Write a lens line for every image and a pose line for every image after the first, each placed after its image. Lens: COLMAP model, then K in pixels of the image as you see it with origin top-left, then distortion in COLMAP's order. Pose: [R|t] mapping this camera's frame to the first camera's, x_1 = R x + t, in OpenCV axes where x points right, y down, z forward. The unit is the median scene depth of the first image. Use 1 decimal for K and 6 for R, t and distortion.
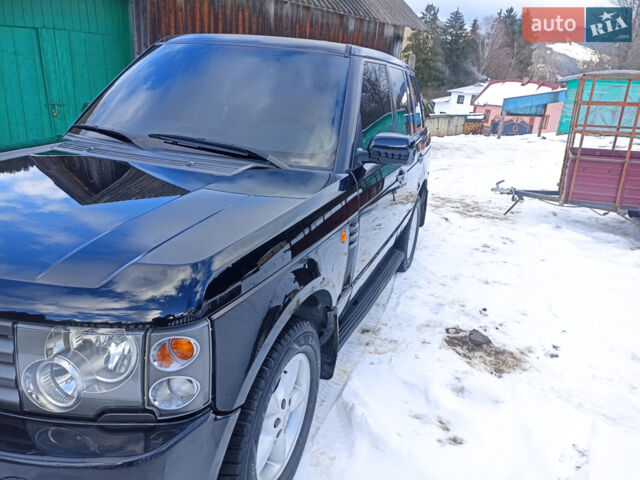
lens RADIAL K [[467.4, 0, 320.0], [0, 467.4, 240.0], [0, 0, 1]] dist [0.074220, -0.068240]
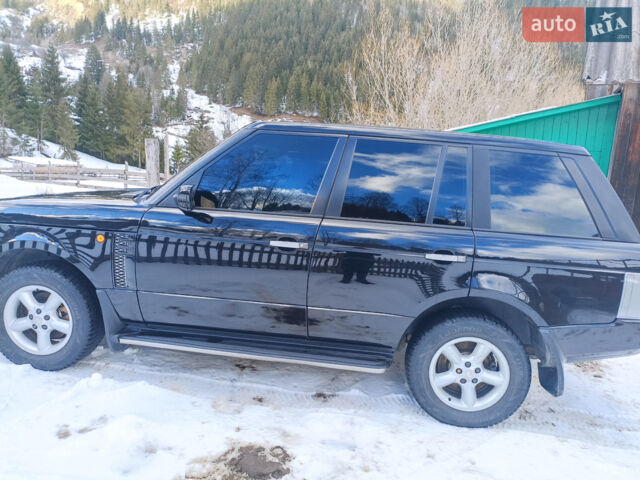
lens RADIAL K [[467.4, 0, 320.0], [0, 467.4, 240.0], [0, 0, 1]] dist [0.074220, -0.068240]
pose [[0.245767, 0.104338, -0.963697, 0.895815], [-0.361500, 0.932331, 0.008750, -0.140467], [0.899397, 0.346227, 0.266855, 0.662934]]
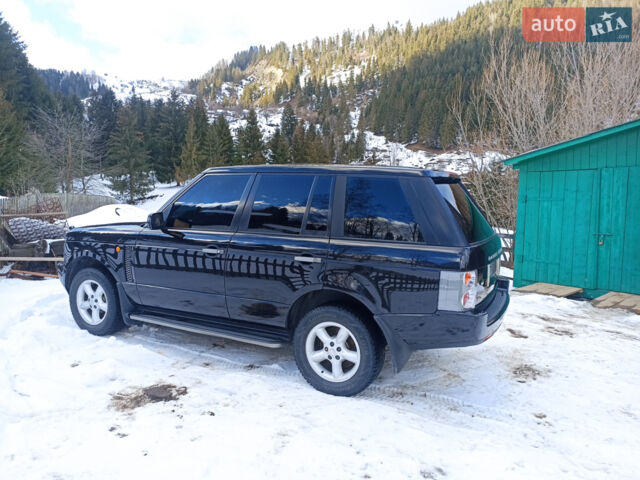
lens RADIAL K [[467.4, 0, 320.0], [0, 467.4, 240.0], [0, 0, 1]] dist [0.074220, -0.068240]
pose [[-0.130493, 0.032036, -0.990932, 1.202892], [-0.342136, 0.936626, 0.075335, -0.301830], [0.930545, 0.348864, -0.111262, 1.171948]]
